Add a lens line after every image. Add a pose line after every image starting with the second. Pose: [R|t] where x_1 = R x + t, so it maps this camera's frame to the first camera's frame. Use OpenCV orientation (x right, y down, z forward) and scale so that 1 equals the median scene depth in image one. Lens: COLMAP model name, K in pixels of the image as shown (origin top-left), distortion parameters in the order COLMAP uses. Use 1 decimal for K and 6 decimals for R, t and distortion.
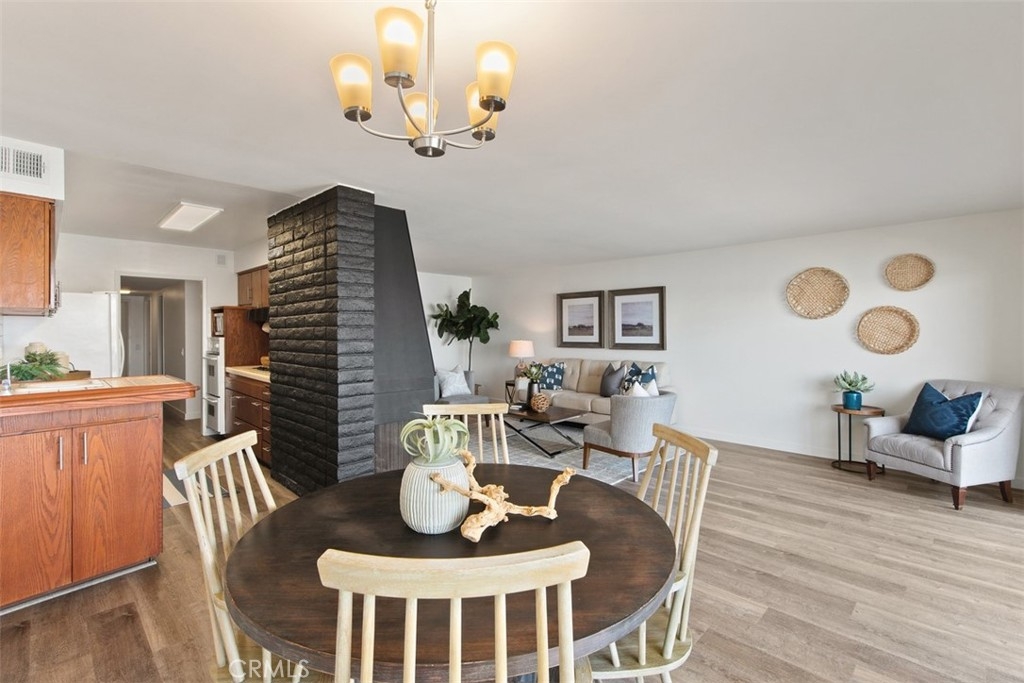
lens RADIAL K [[466.5, 0, 515.0], [0, 466.5, 327.3], [0, 0, 1]] dist [0.003247, 0.000380]
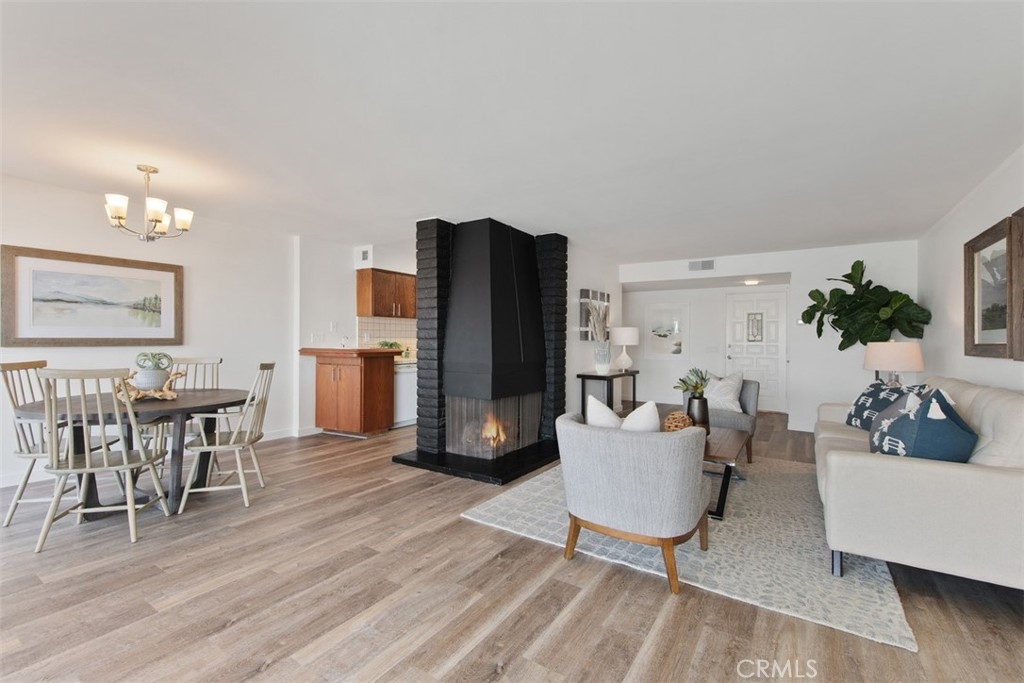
lens RADIAL K [[440.9, 0, 512.0], [0, 440.9, 341.5], [0, 0, 1]] dist [0.001587, 0.000374]
pose [[0.185385, 0.011283, -0.982601, 1.085554], [0.001942, 0.999928, 0.011849, 0.053514], [0.982664, -0.004105, 0.185350, 1.099064]]
